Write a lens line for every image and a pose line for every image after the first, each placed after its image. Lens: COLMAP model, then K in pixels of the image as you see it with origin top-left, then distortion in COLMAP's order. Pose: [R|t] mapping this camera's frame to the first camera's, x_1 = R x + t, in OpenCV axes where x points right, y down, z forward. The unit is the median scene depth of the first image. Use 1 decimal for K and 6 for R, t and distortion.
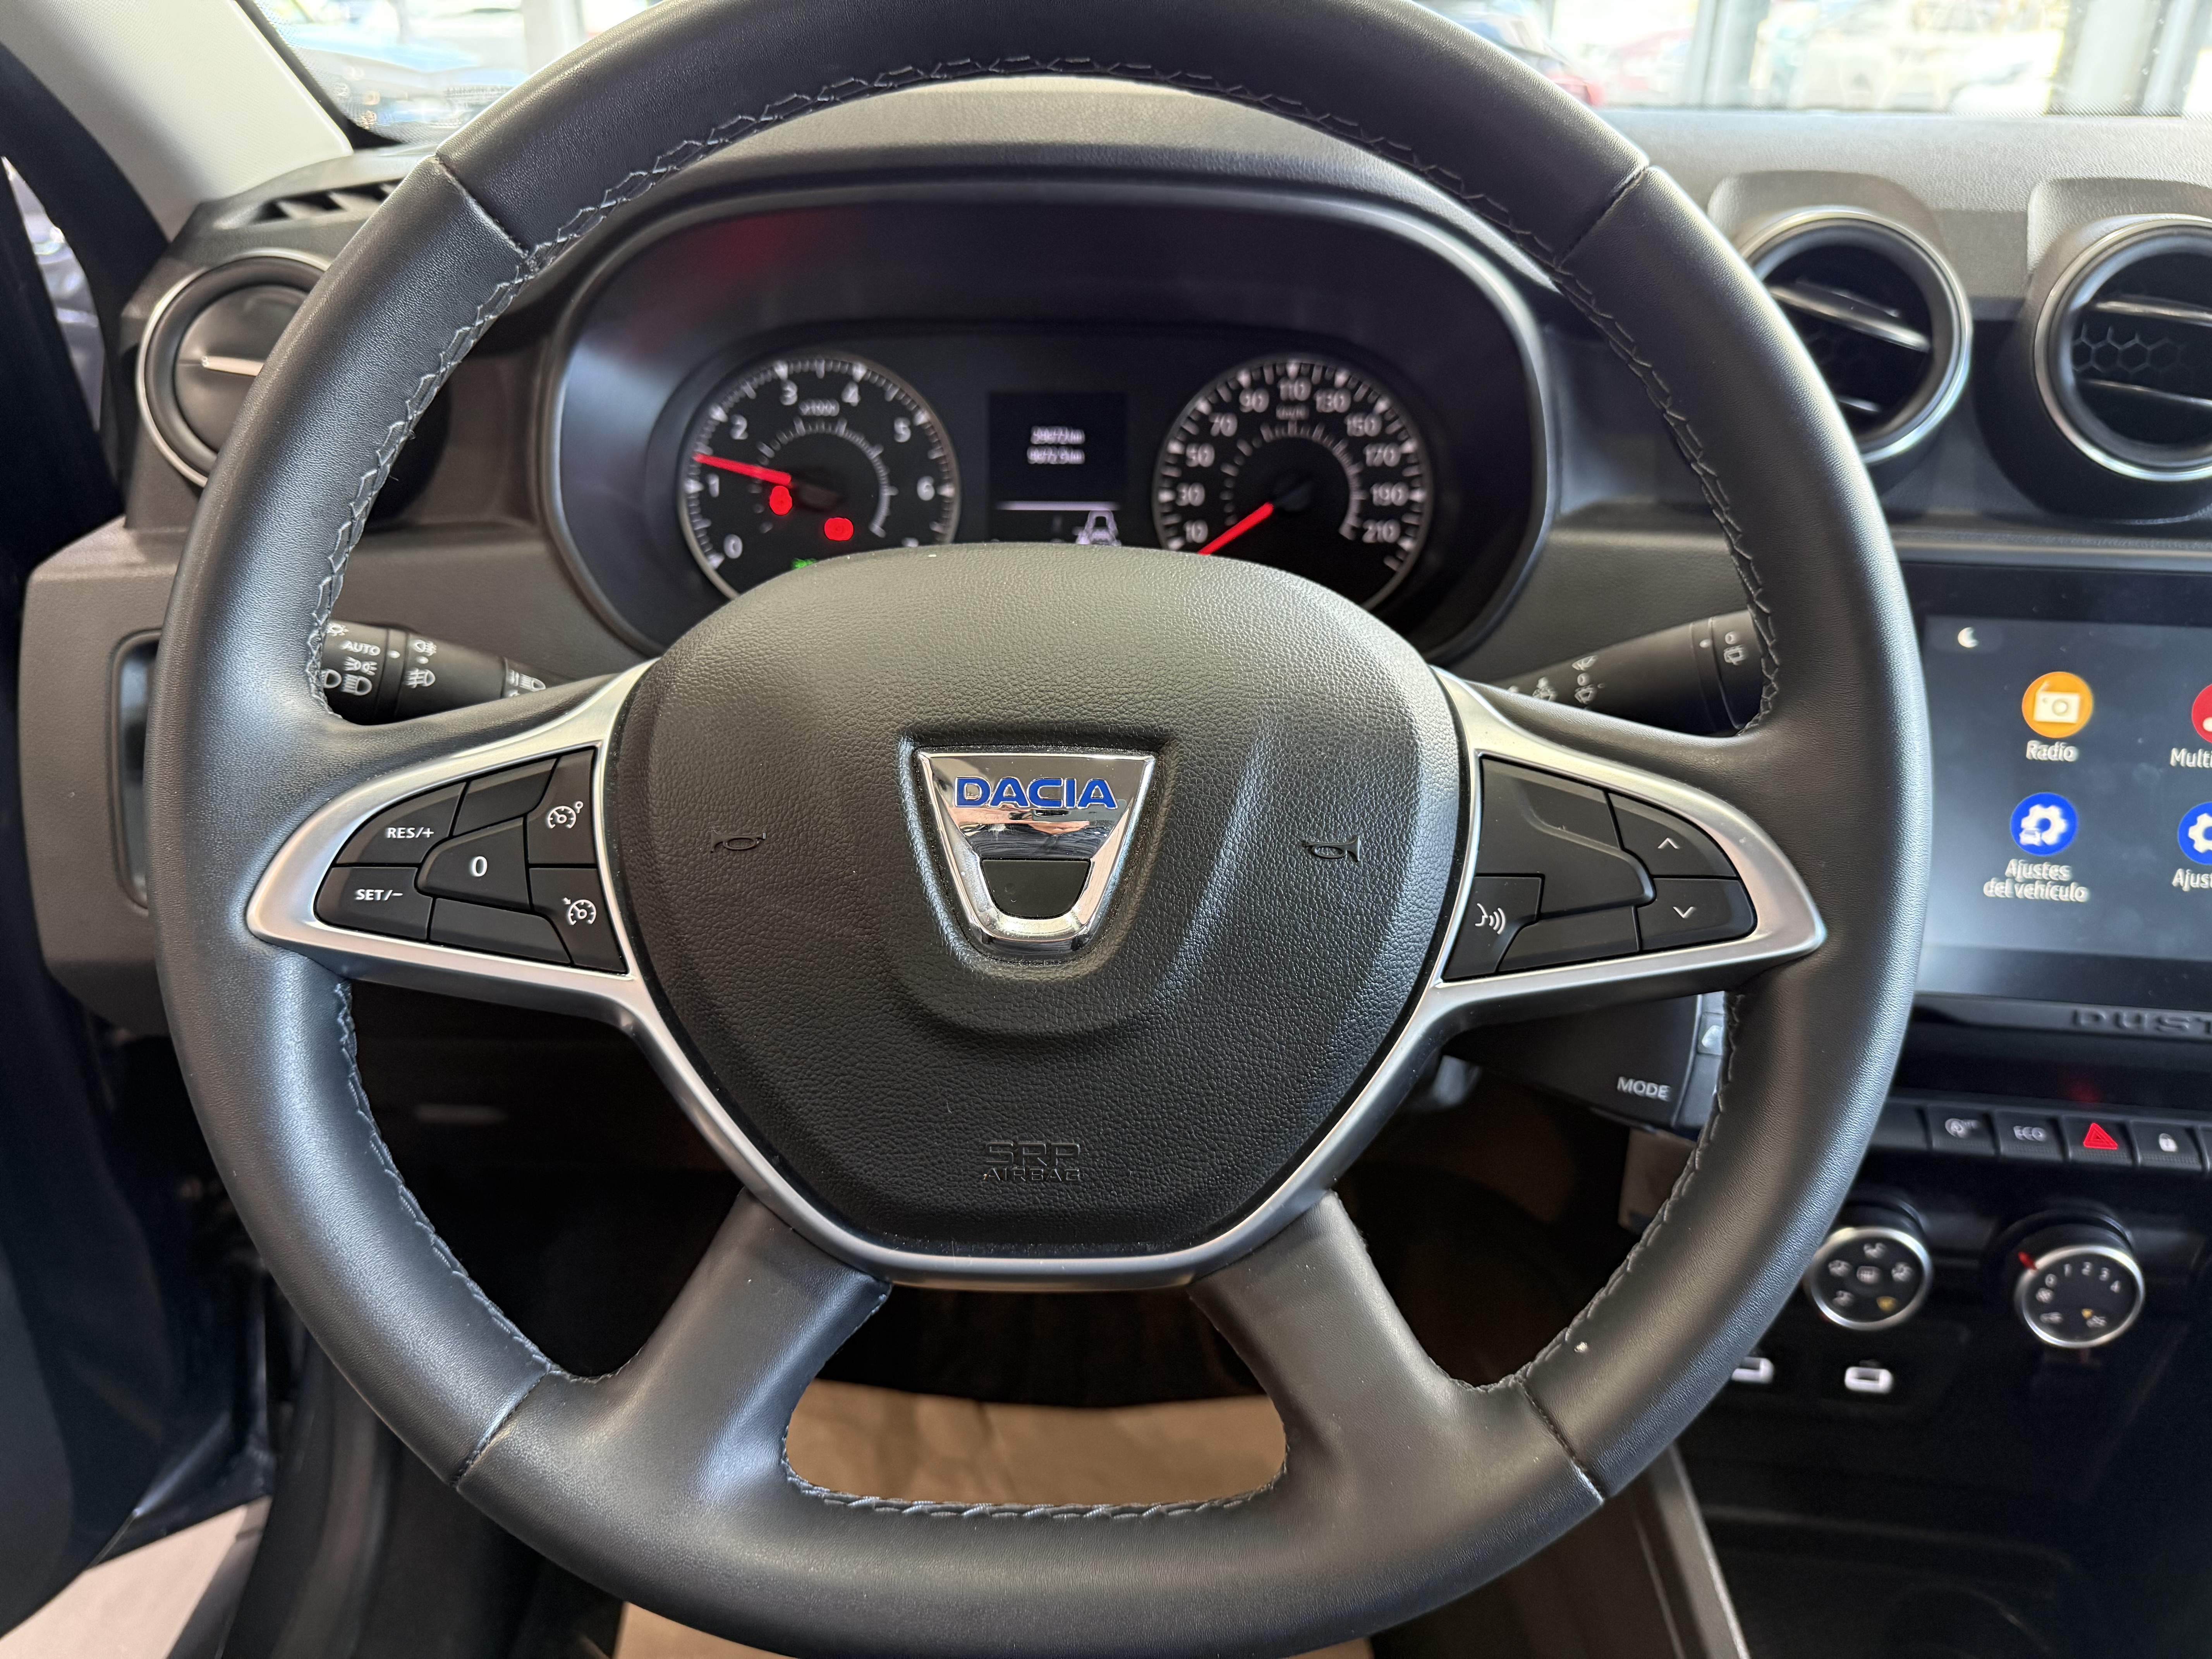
lens RADIAL K [[1524.1, 0, 1106.7], [0, 1524.1, 838.3], [0, 0, 1]] dist [0.011930, -0.025477]
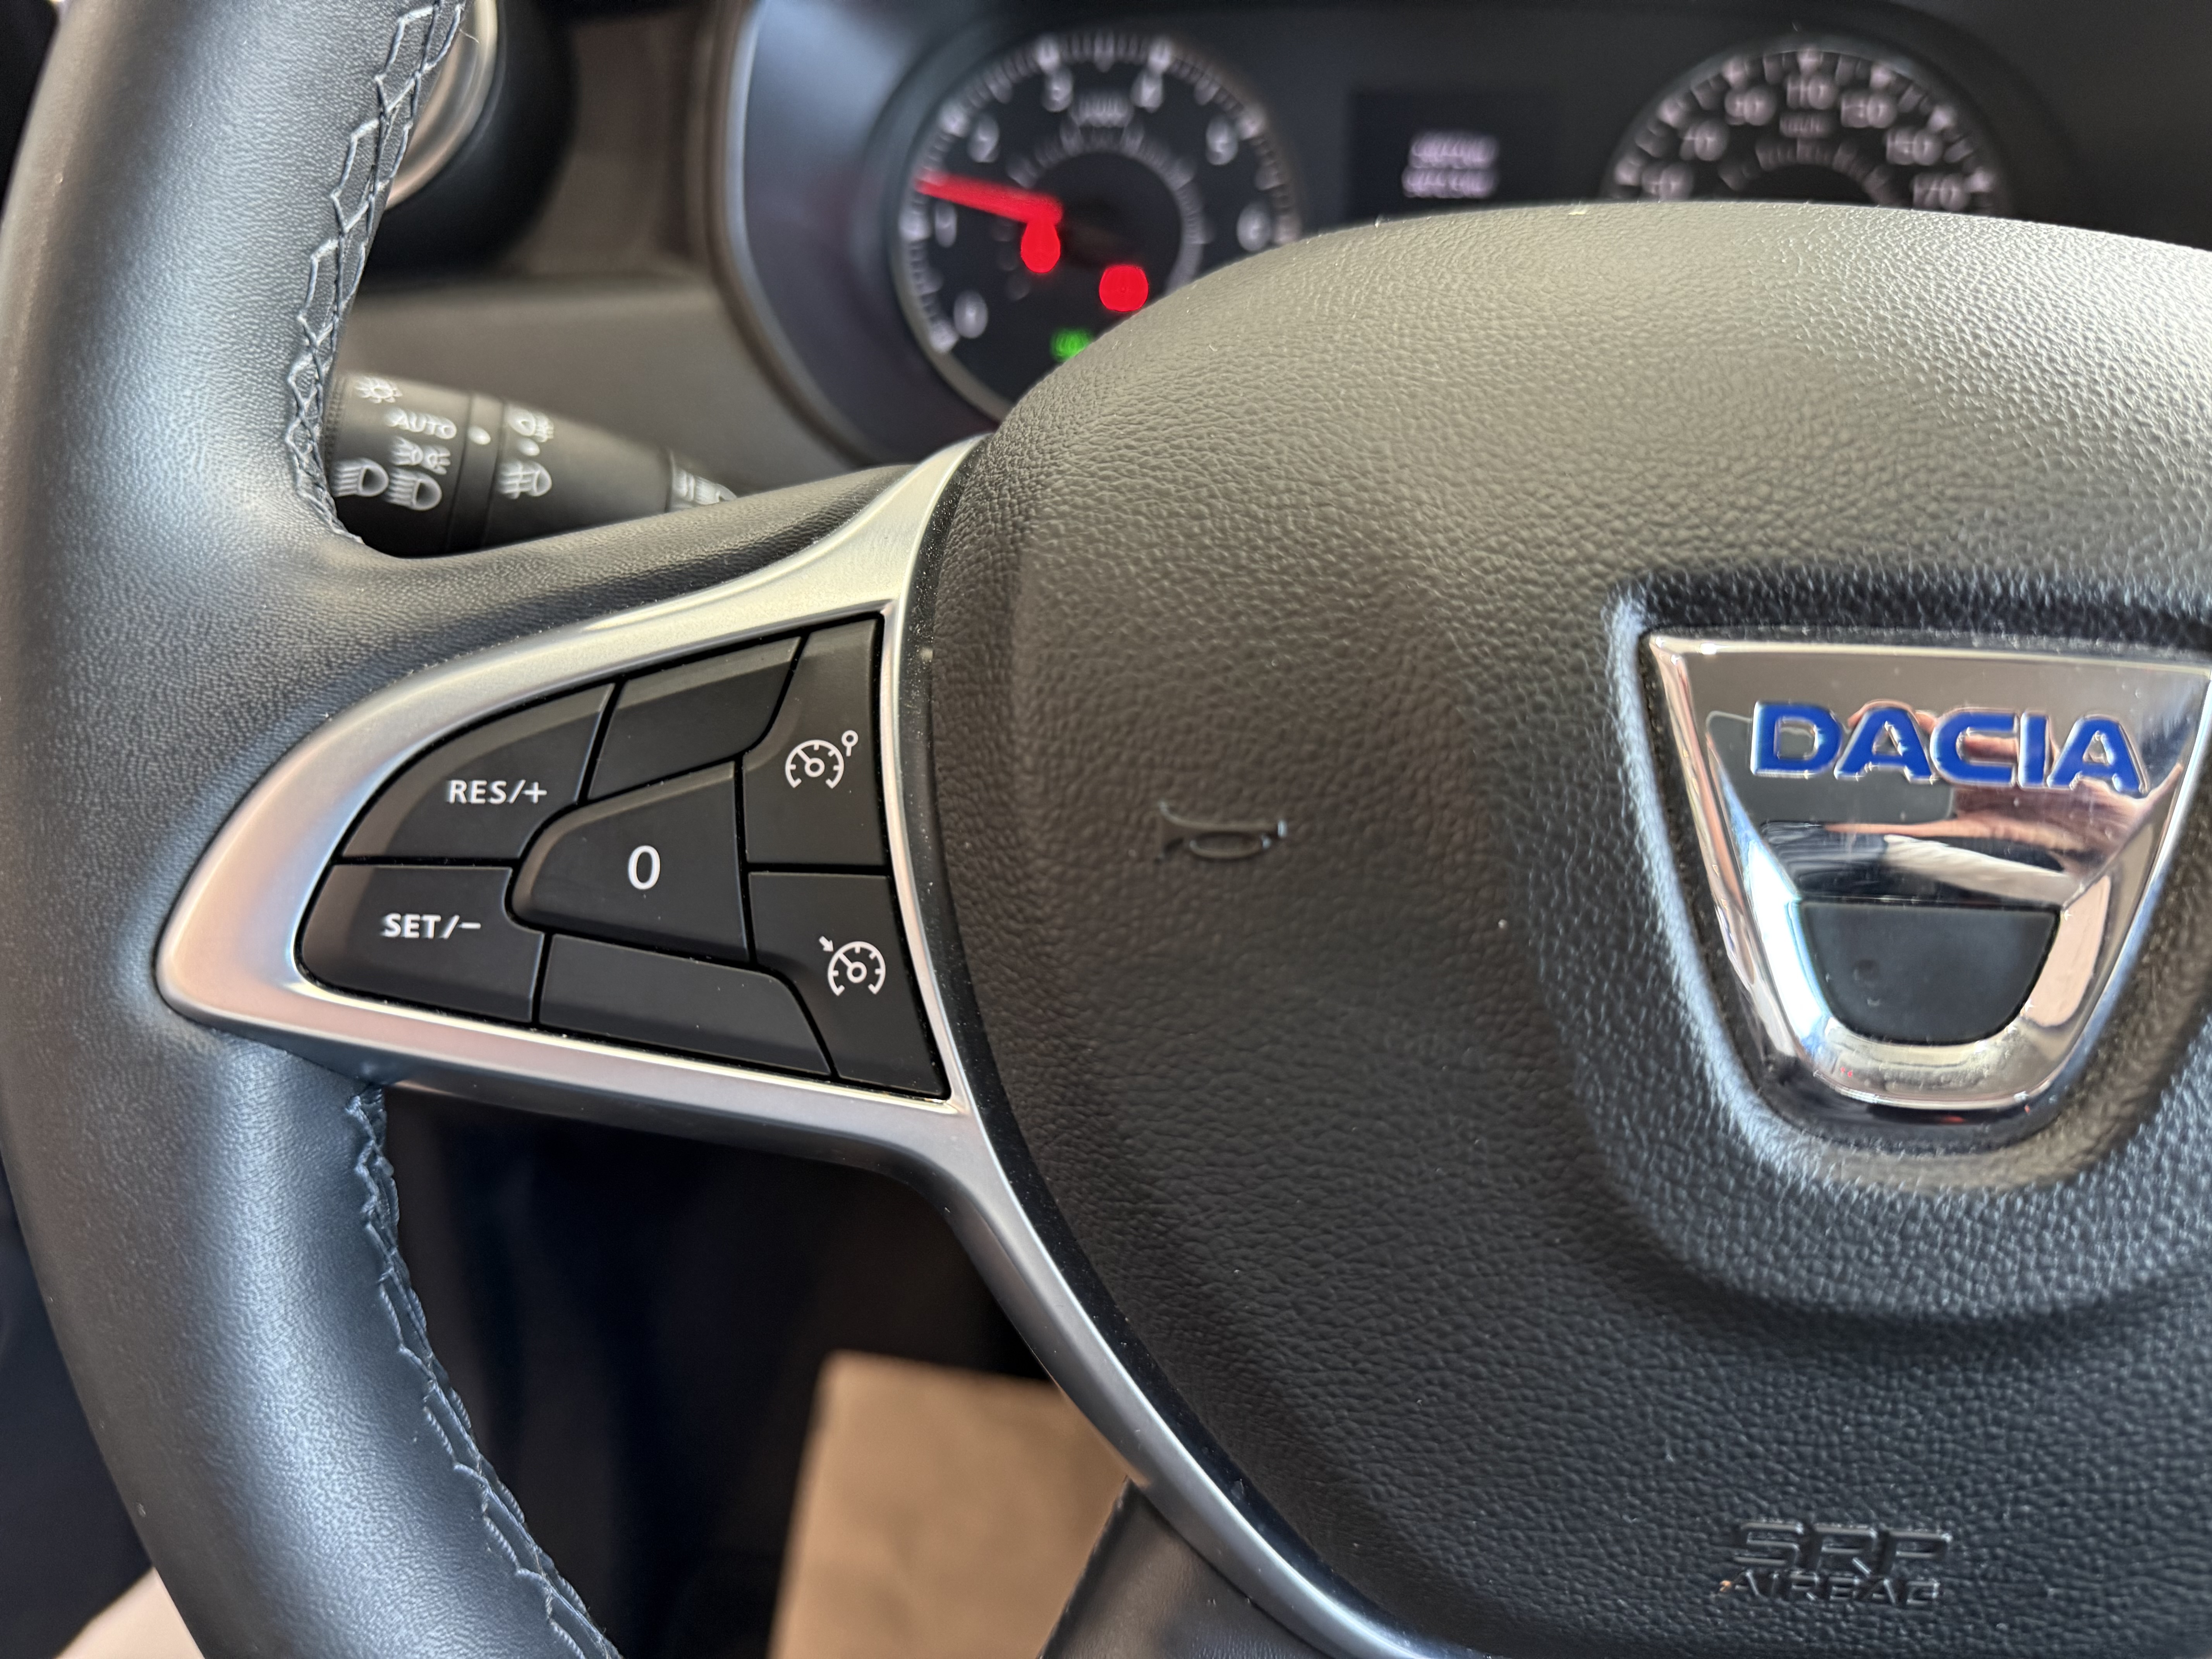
lens RADIAL K [[1524.1, 0, 1103.9], [0, 1524.1, 839.3], [0, 0, 1]] dist [0.011930, -0.025477]
pose [[0.997212, 0.033961, -0.066446, -0.230358], [-0.028185, 0.995895, 0.086013, -0.032472], [0.069095, -0.083901, 0.994076, 0.524742]]
